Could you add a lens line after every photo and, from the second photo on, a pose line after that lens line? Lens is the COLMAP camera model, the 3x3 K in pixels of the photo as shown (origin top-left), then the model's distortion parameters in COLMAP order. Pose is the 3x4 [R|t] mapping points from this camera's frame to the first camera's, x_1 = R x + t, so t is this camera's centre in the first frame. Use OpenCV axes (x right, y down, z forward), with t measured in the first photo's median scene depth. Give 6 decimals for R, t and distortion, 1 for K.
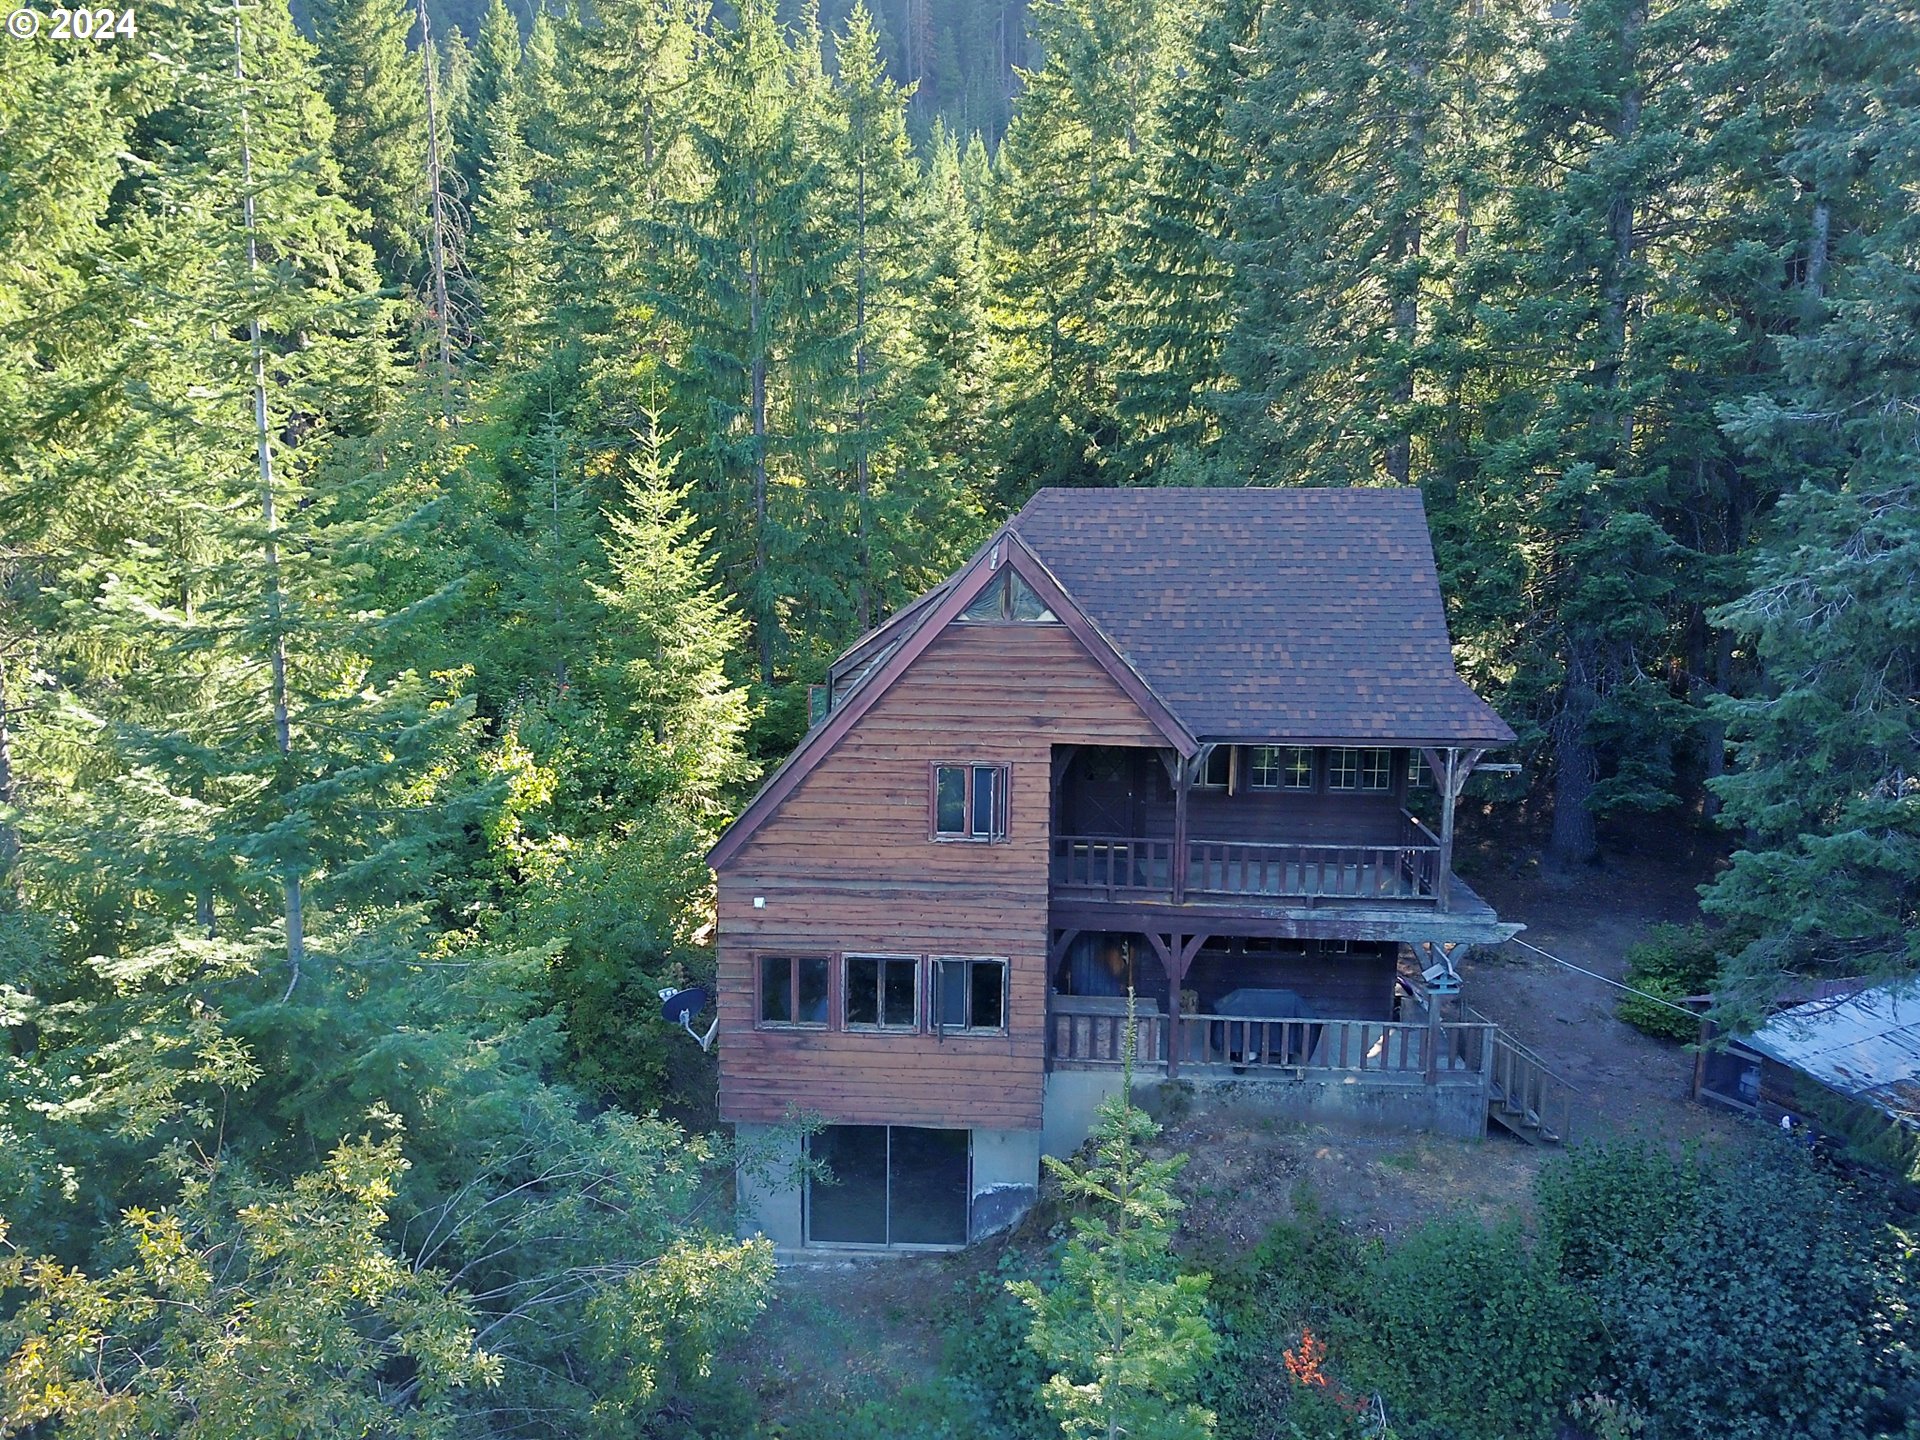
lens RADIAL K [[1465.2, 0, 964.8], [0, 1465.2, 715.9], [0, 0, 1]] dist [-0.011327, 0.012690]
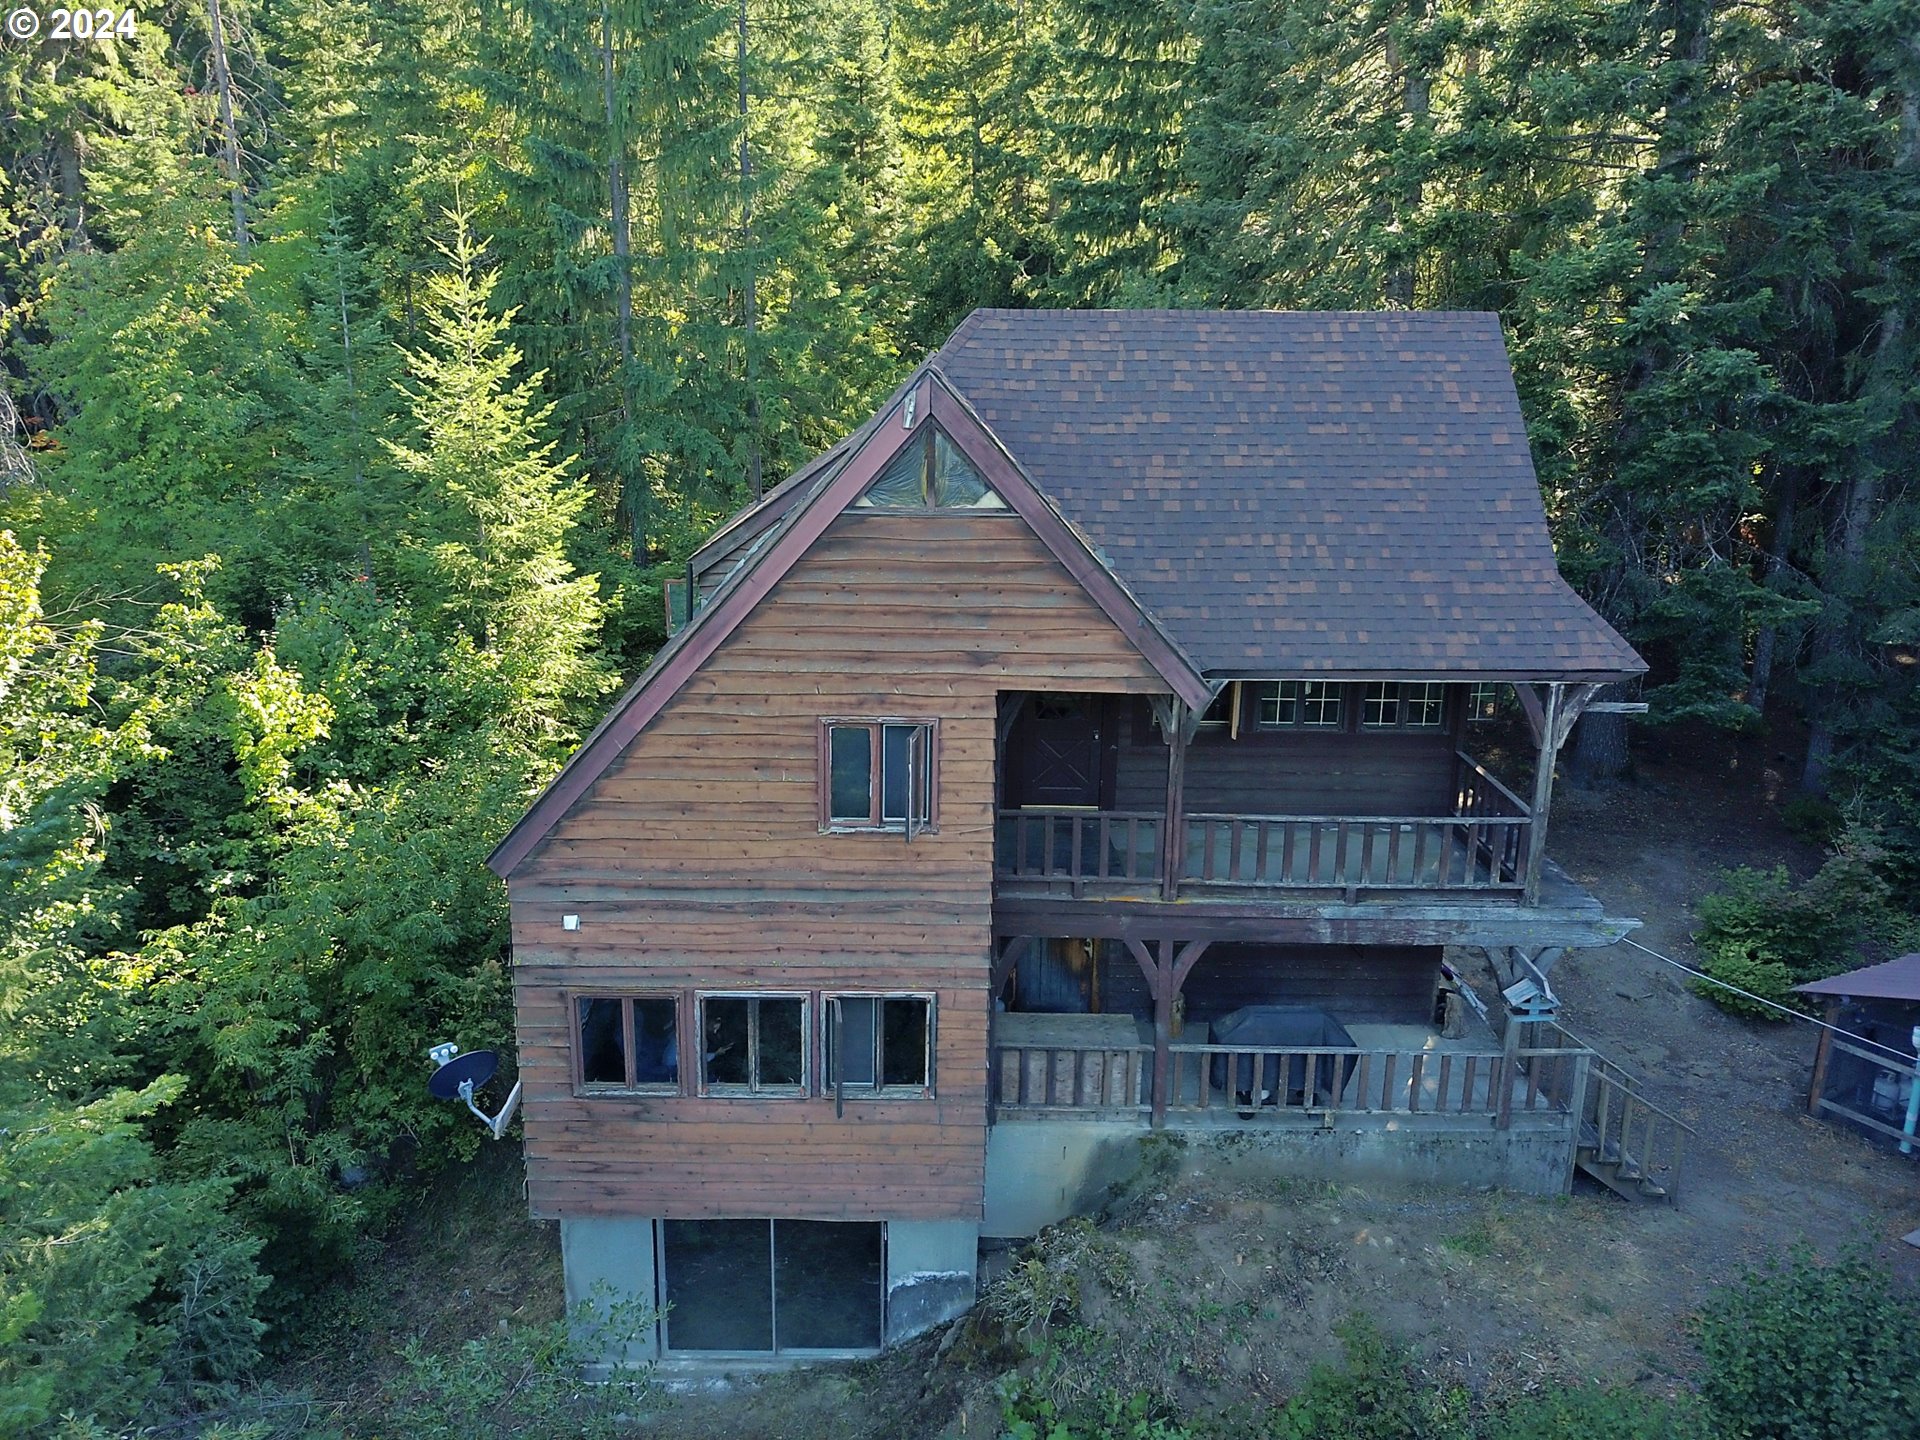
lens RADIAL K [[1465.2, 0, 949.5], [0, 1465.2, 723.1], [0, 0, 1]] dist [-0.011327, 0.012690]
pose [[0.998884, -0.010812, 0.045980, 0.004497], [0.005849, 0.994271, 0.106729, -0.028890], [-0.046871, -0.106341, 0.993224, 0.244988]]
